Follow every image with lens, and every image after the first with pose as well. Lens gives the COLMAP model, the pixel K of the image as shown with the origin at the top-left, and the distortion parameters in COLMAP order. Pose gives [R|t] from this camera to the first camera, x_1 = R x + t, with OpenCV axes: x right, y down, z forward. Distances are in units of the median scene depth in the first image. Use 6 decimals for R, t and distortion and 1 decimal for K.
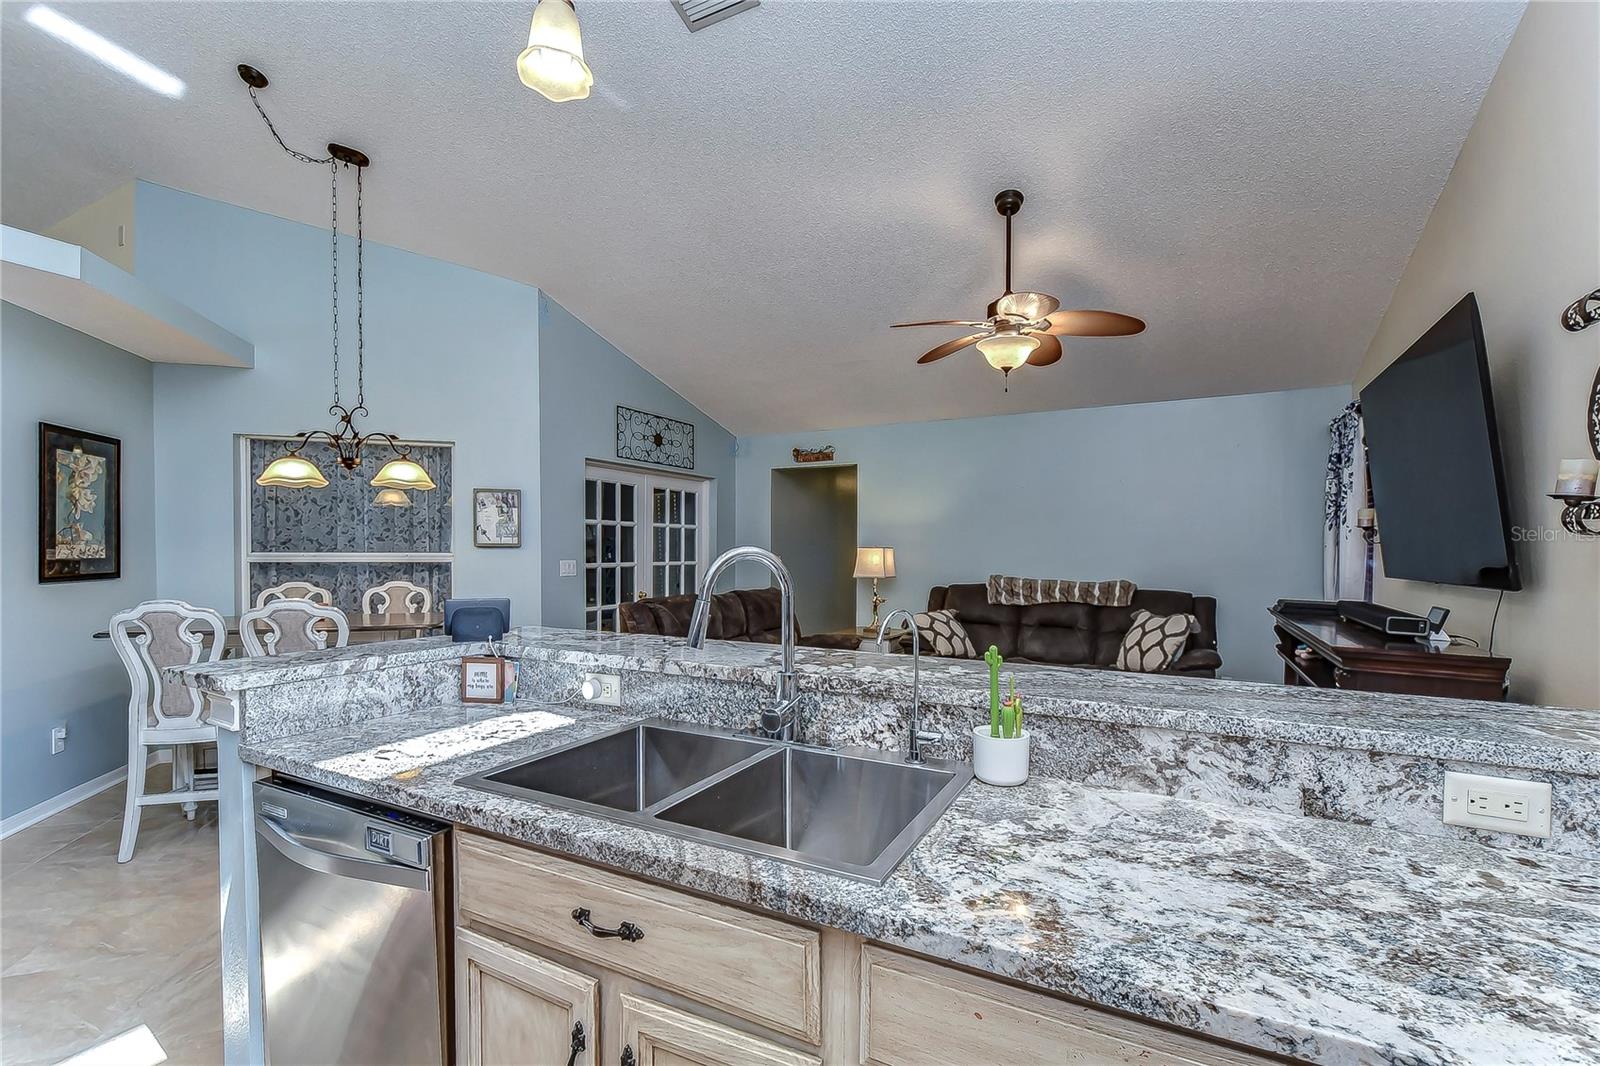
lens RADIAL K [[797.6, 0, 808.8], [0, 797.6, 547.9], [0, 0, 1]] dist [-0.003459, -0.000620]
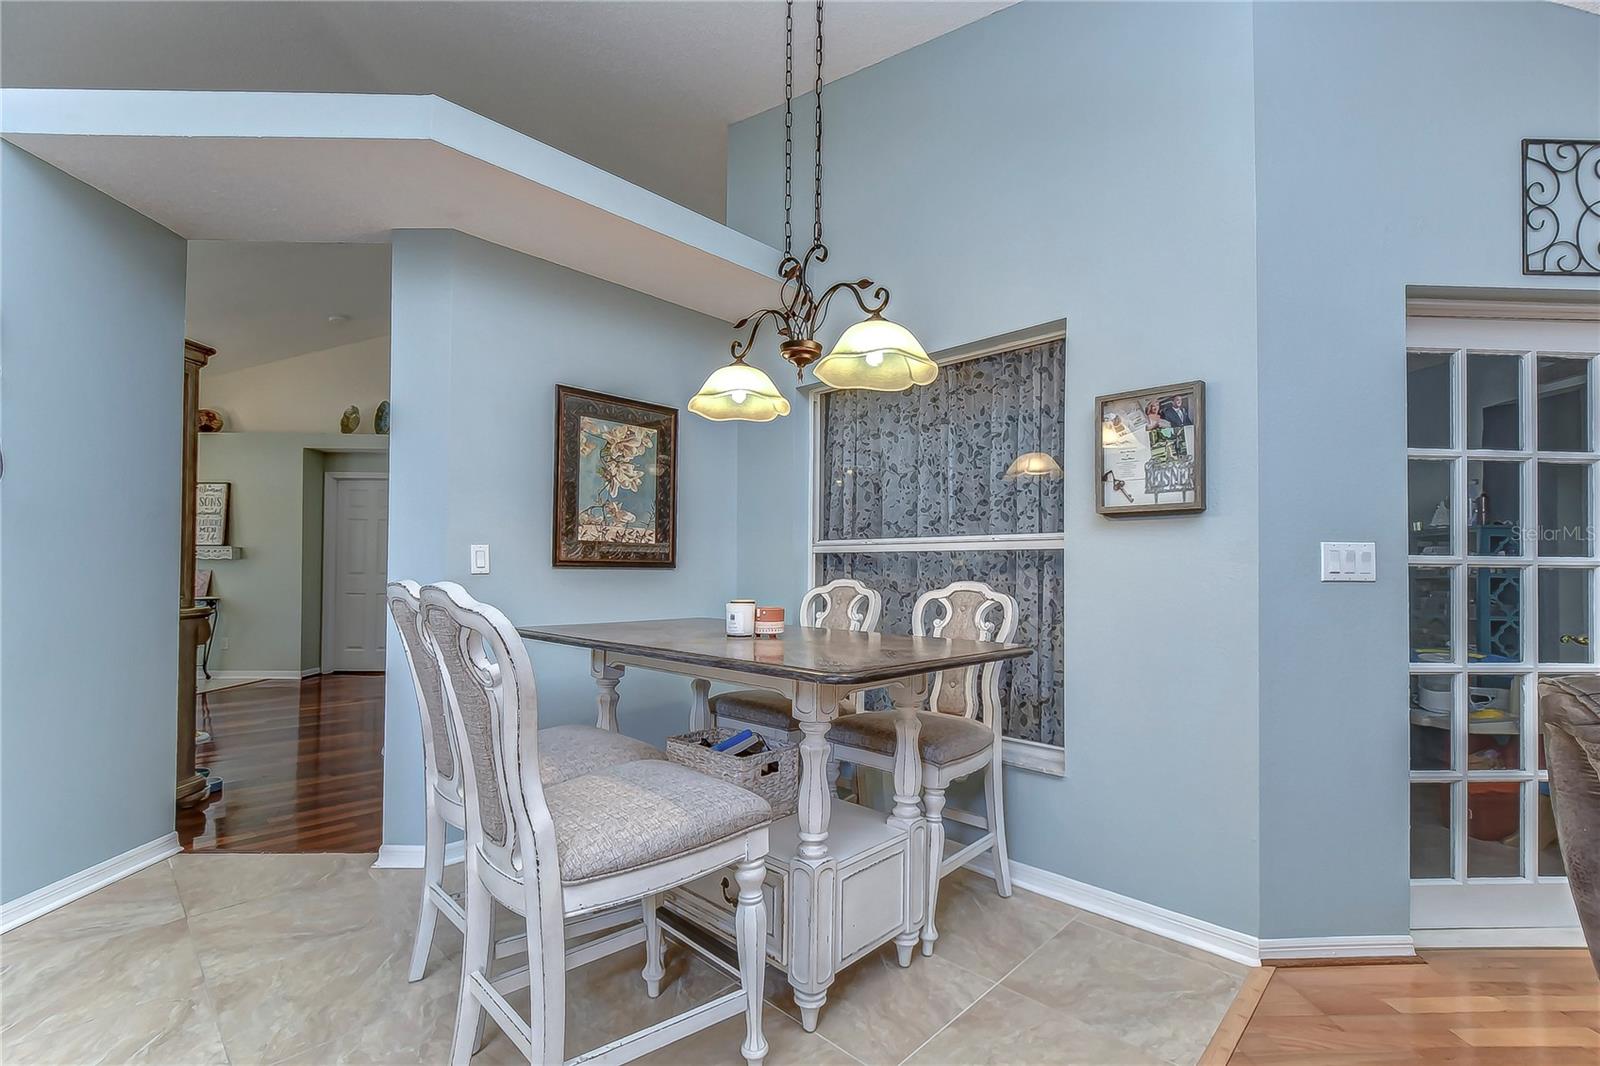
lens RADIAL K [[641.9, 0, 804.4], [0, 641.9, 565.1], [0, 0, 1]] dist [-0.006200, 0.000123]
pose [[0.460665, -0.017449, -0.887402, -0.136890], [-0.009612, 0.999650, -0.024646, 0.036184], [0.887522, 0.019883, 0.460336, 0.585985]]
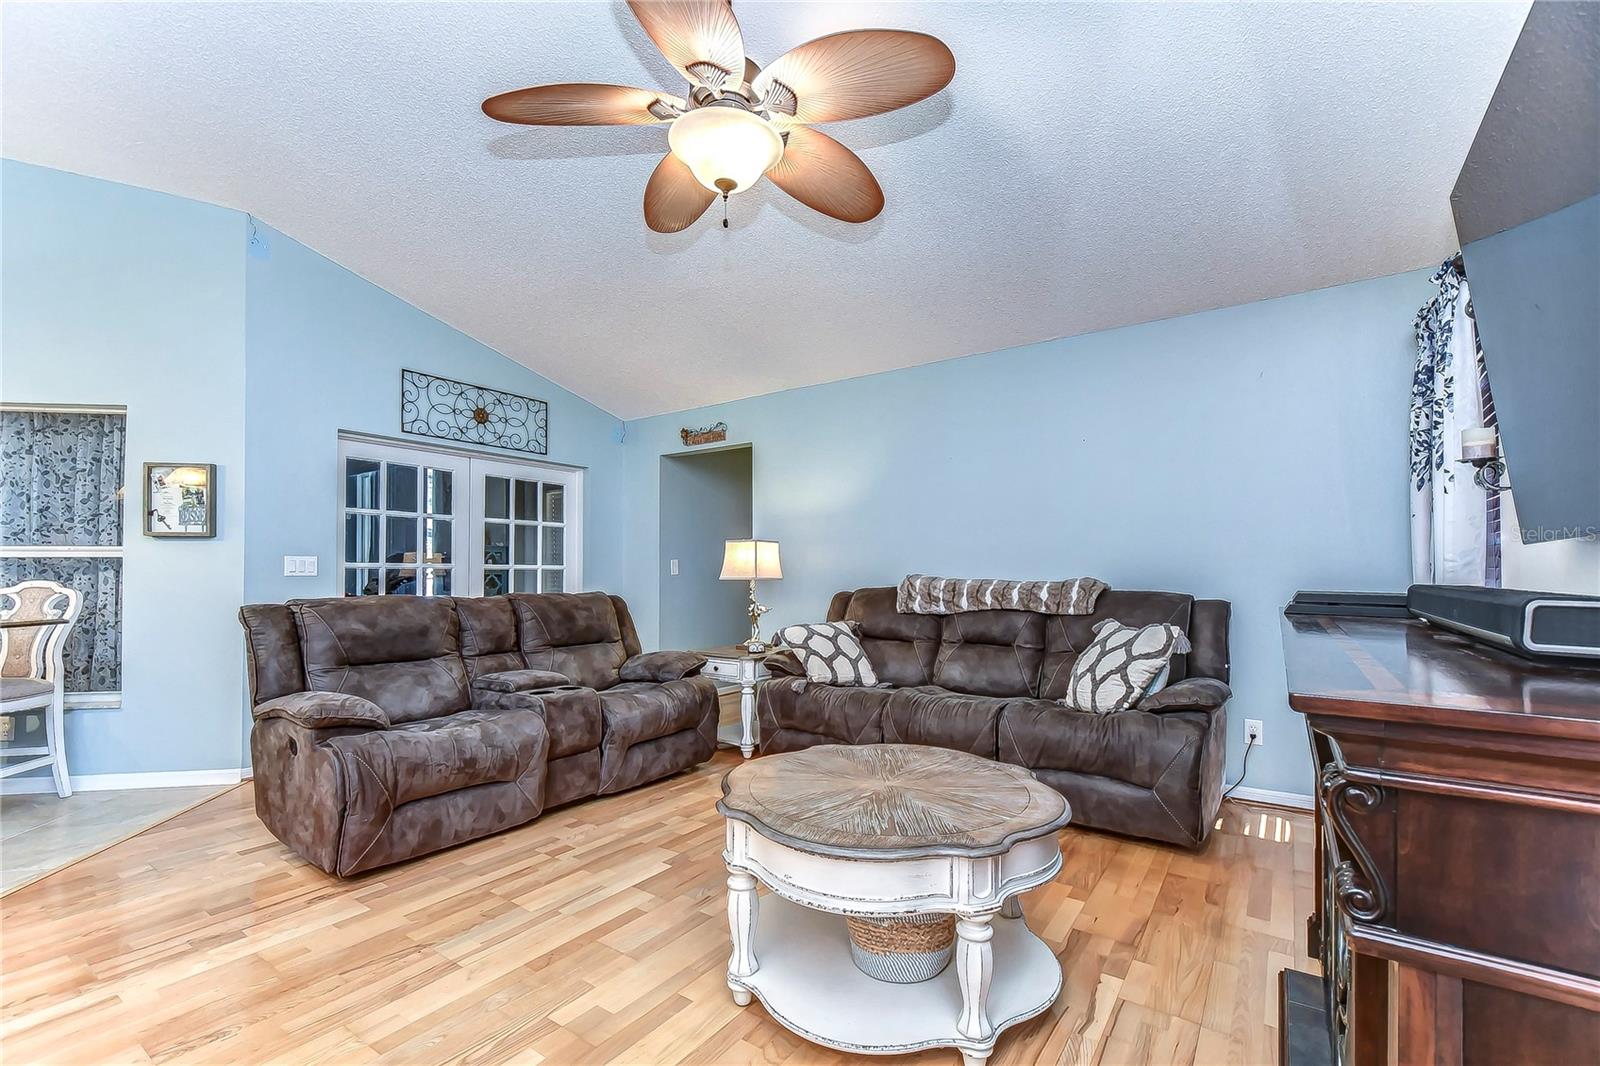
lens RADIAL K [[703.5, 0, 790.0], [0, 703.5, 556.5], [0, 0, 1]] dist [0.012022, -0.006269]
pose [[0.983969, -0.020160, -0.177194, 0.280467], [0.014253, 0.999301, -0.034546, 0.044674], [0.177767, 0.031467, 0.983569, 0.388377]]
